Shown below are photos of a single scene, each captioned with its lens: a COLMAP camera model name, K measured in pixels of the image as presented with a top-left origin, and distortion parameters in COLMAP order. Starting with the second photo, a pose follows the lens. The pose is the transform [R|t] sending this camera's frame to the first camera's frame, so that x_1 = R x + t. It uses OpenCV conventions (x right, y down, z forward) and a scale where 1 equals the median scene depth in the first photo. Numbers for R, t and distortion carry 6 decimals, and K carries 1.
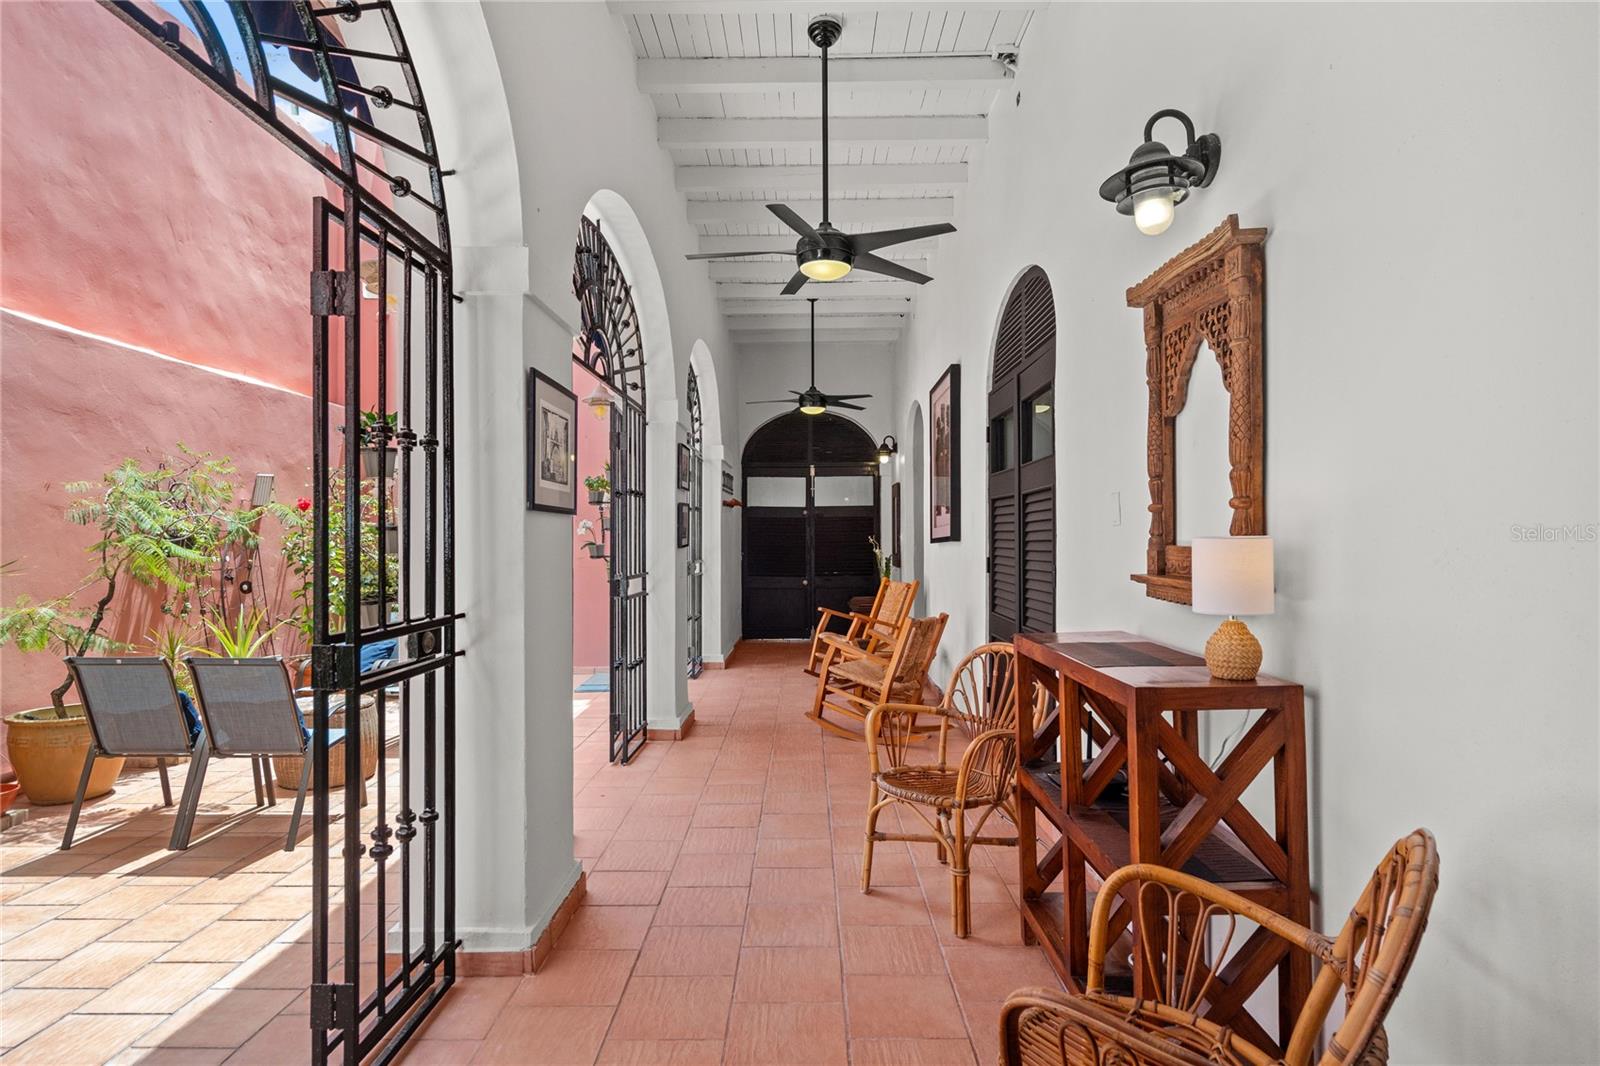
lens RADIAL K [[828.4, 0, 785.0], [0, 828.4, 536.7], [0, 0, 1]] dist [-0.004367, 0.004340]
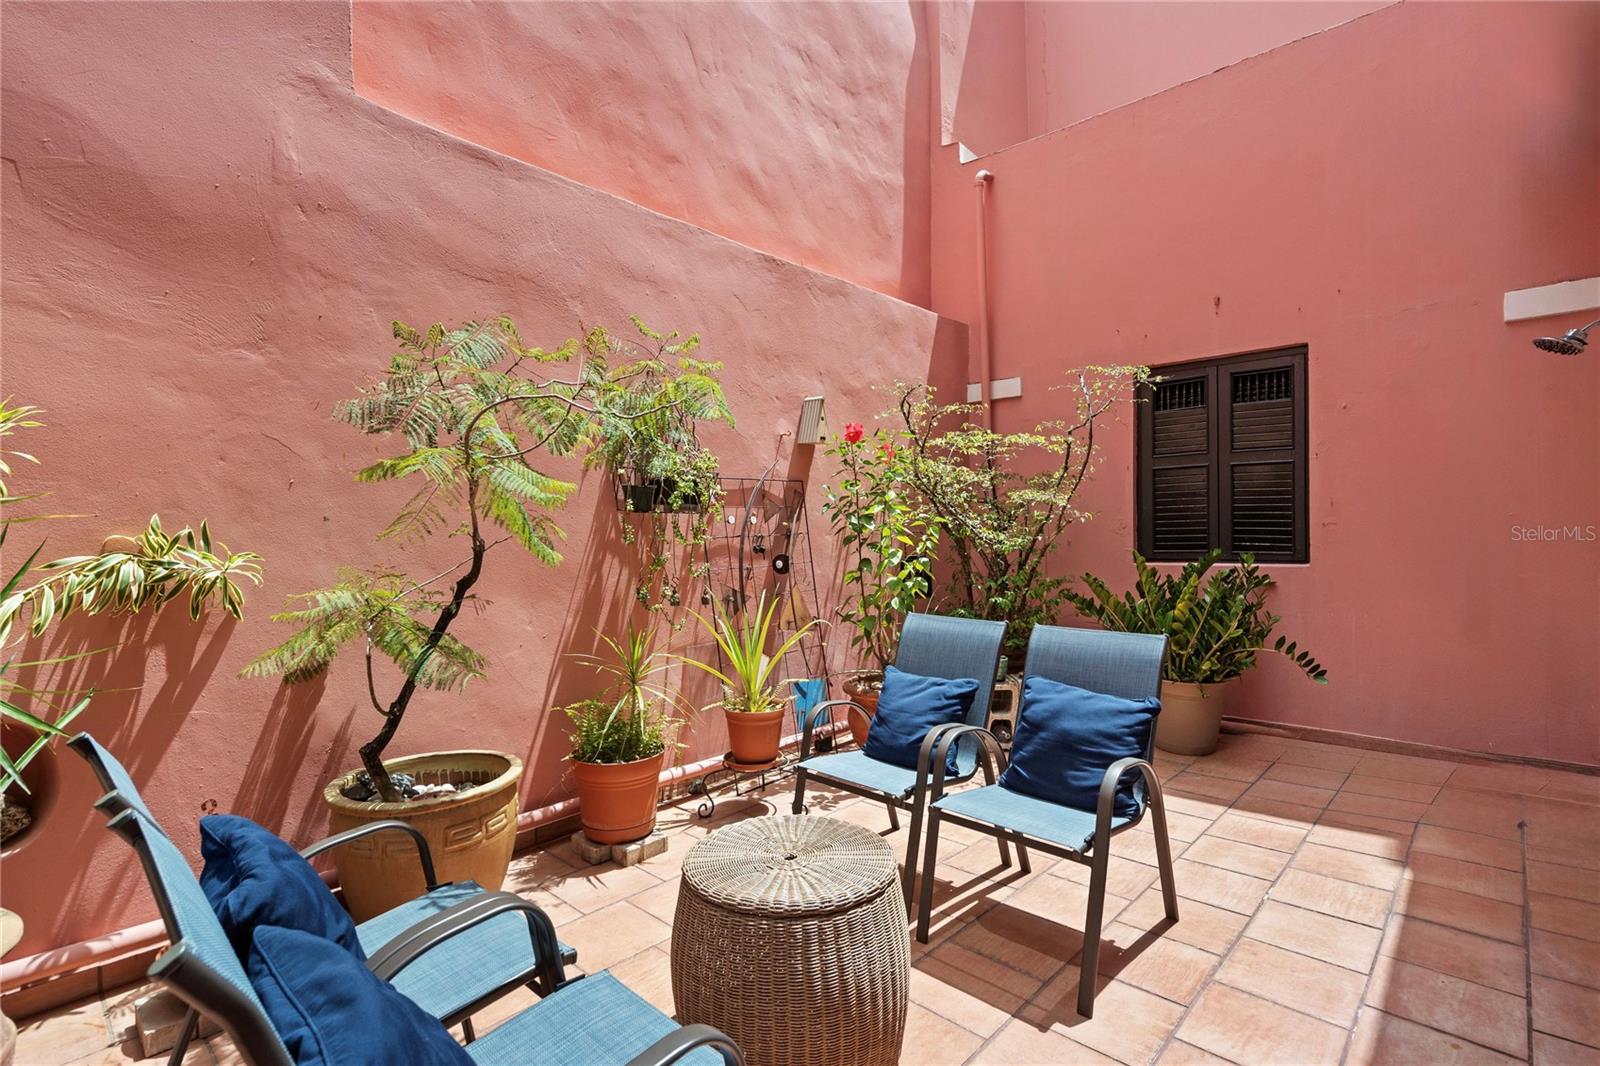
lens RADIAL K [[726.1, 0, 813.8], [0, 726.1, 546.7], [0, 0, 1]] dist [-0.003908, 0.001337]
pose [[0.744266, 0.007506, -0.667841, -0.334797], [0.011397, 0.999649, 0.023937, 0.046756], [0.667786, -0.025427, 0.743919, 0.805357]]
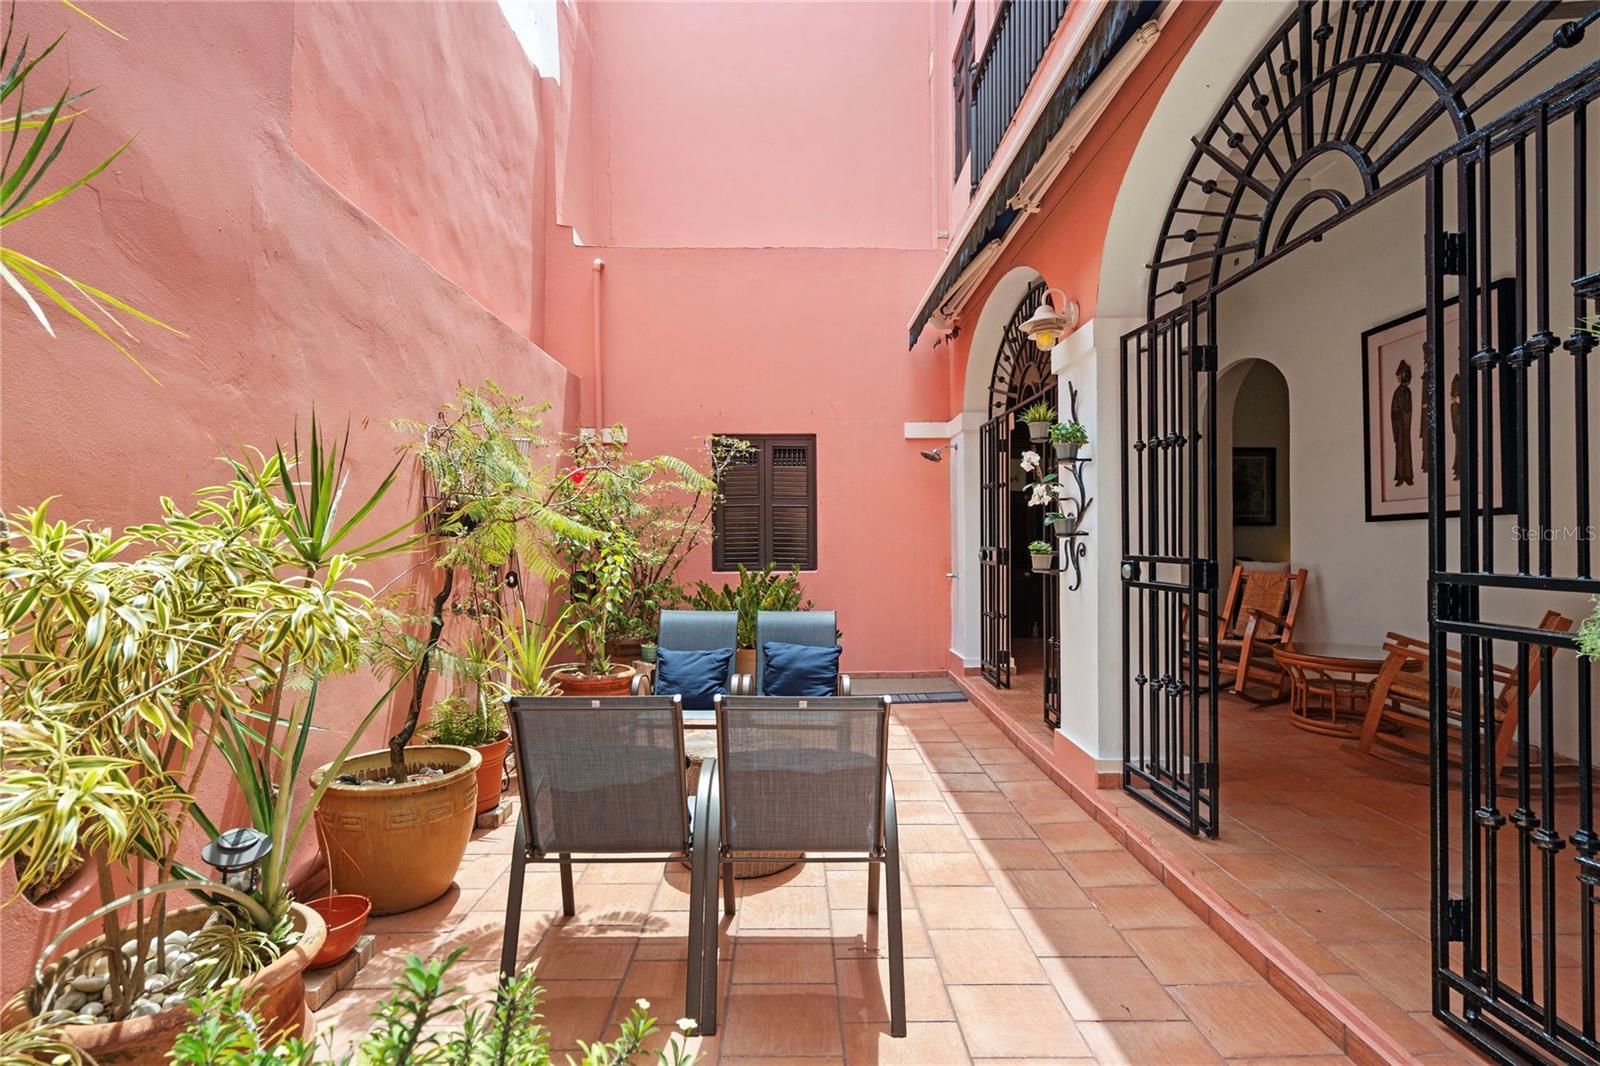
lens RADIAL K [[755.1, 0, 774.0], [0, 755.1, 532.6], [0, 0, 1]] dist [-0.003311, -0.000121]
pose [[0.999967, -0.006235, 0.005167, -0.563374], [0.006273, 0.999953, -0.007424, 0.031916], [-0.005120, 0.007456, 0.999959, 0.396513]]
